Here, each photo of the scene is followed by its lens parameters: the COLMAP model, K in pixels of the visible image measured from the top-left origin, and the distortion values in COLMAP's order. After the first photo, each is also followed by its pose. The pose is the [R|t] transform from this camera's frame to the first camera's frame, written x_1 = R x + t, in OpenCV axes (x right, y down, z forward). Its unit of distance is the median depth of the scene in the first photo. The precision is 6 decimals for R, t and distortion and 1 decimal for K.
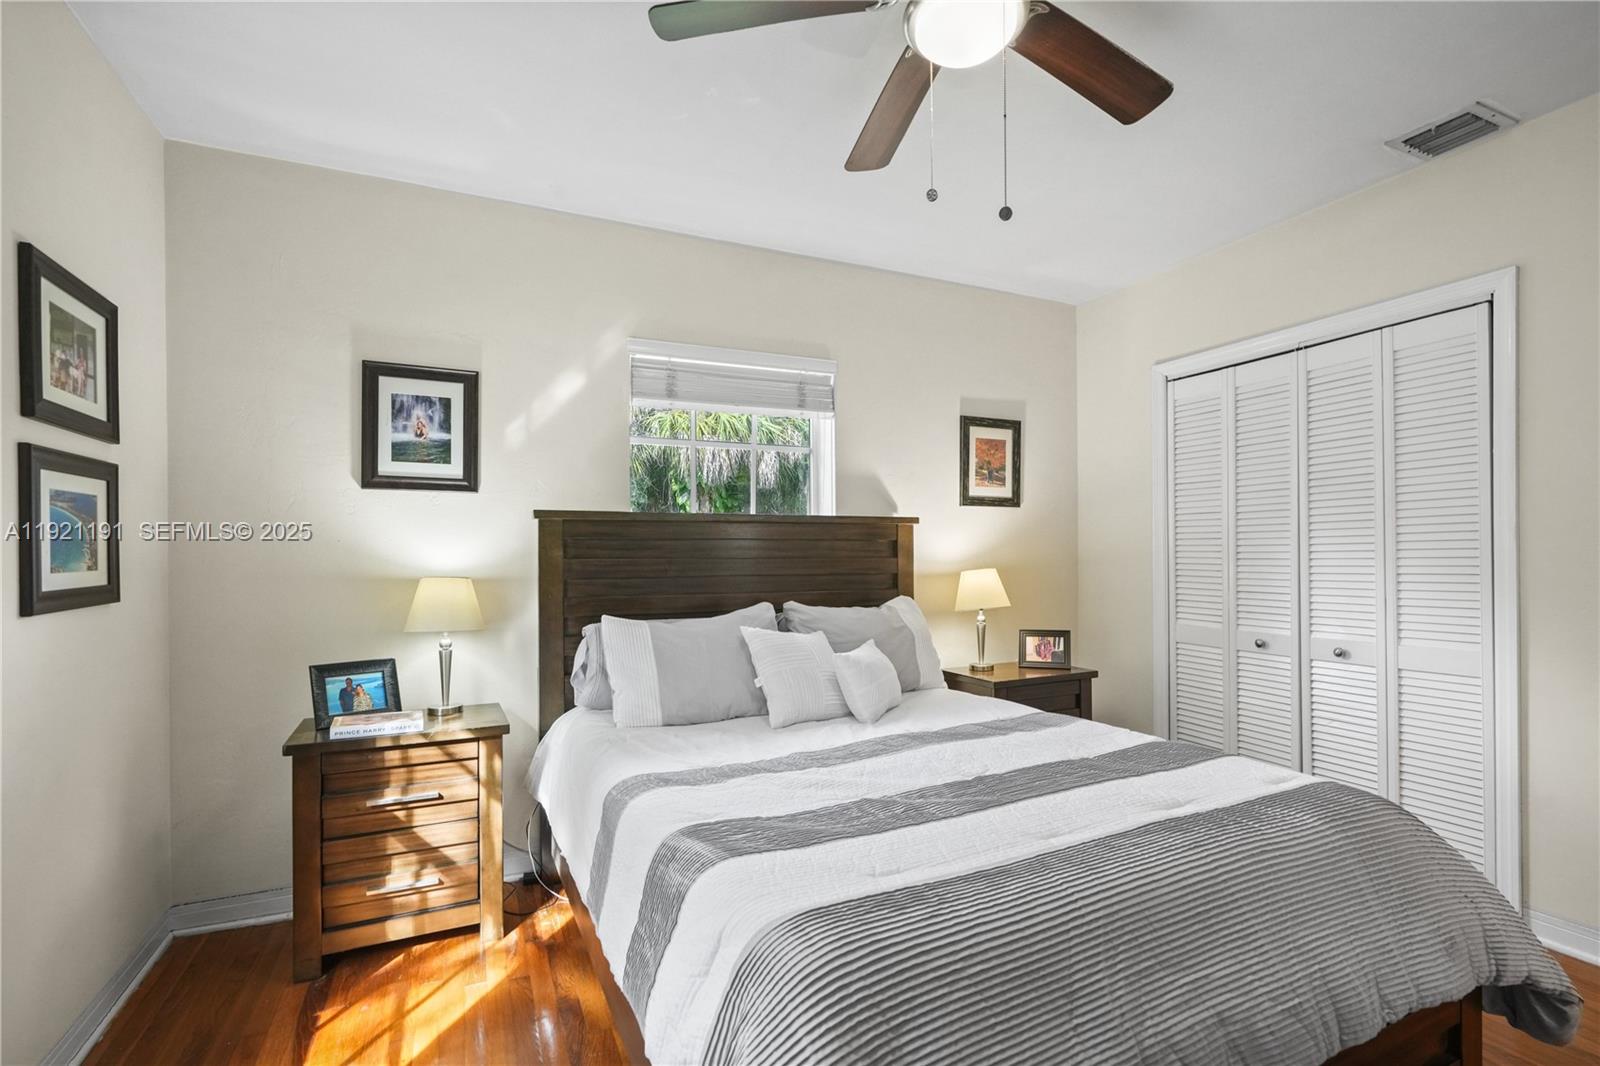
lens RADIAL K [[738.0, 0, 804.8], [0, 738.0, 560.4], [0, 0, 1]] dist [-0.003109, 0.000298]
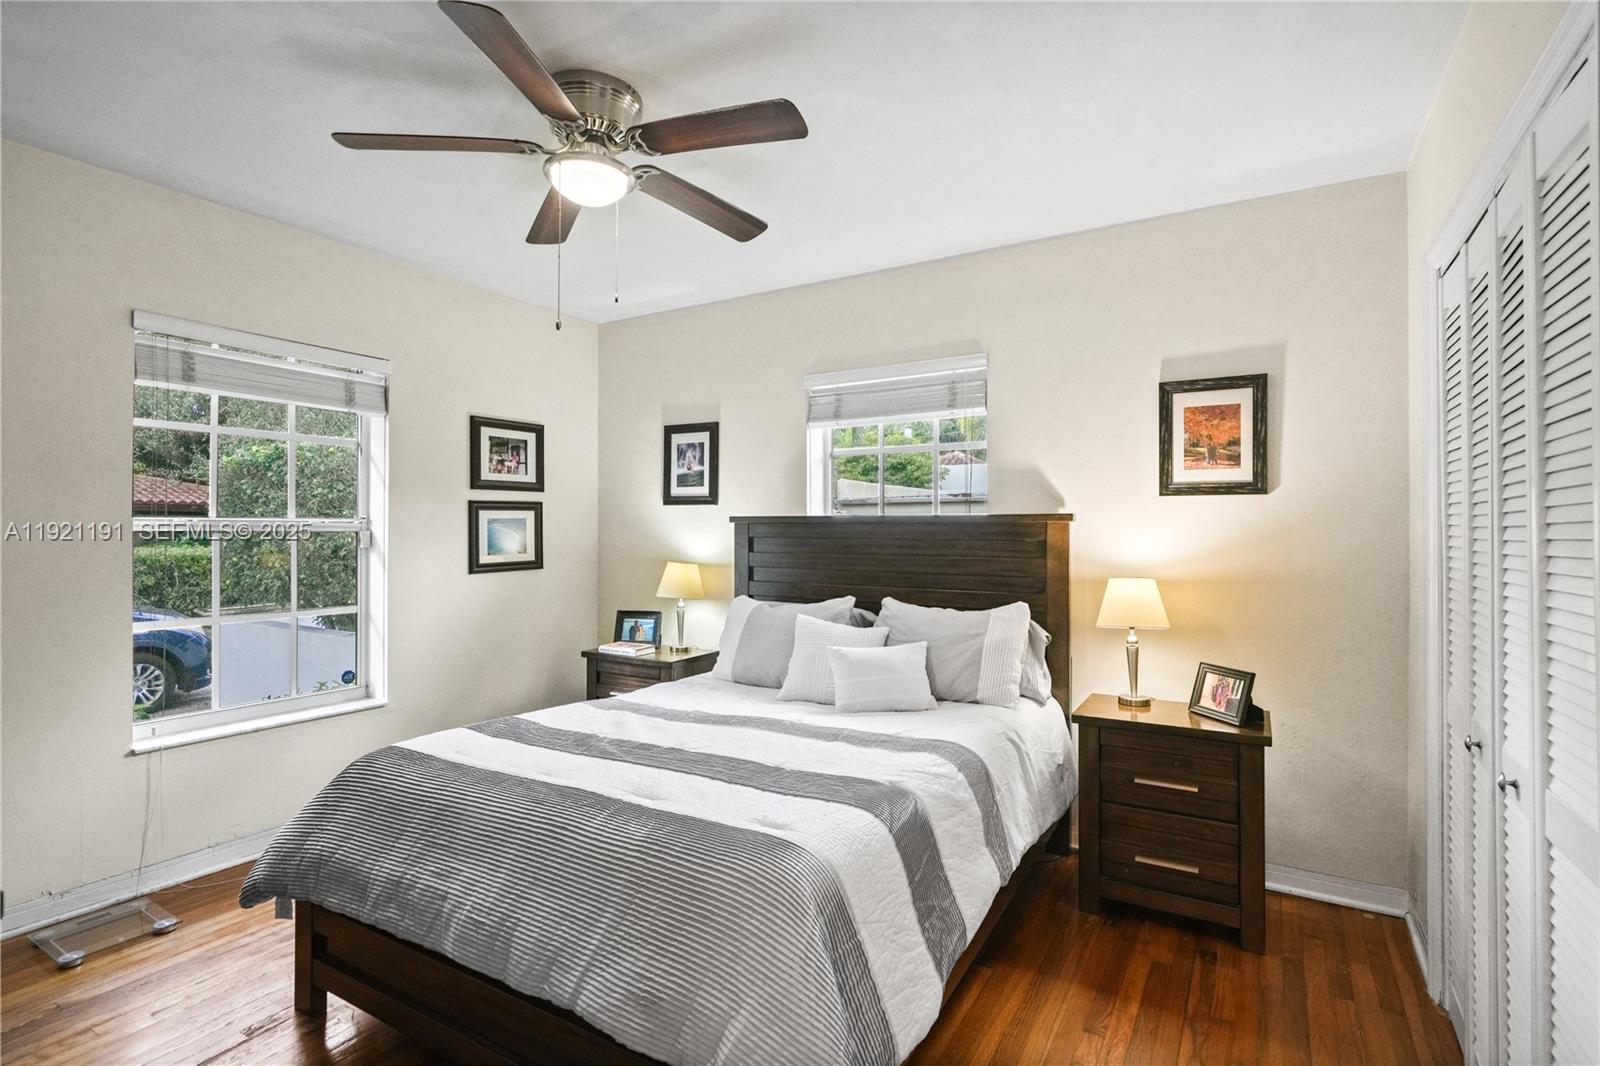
lens RADIAL K [[759.6, 0, 800.0], [0, 759.6, 533.0], [0, 0, 1]] dist [-0.012314, 0.000021]
pose [[0.557758, 0.011064, -0.829930, 0.908614], [-0.011089, 0.999921, 0.005878, -0.047592], [0.829930, 0.005924, 0.557836, 0.306760]]
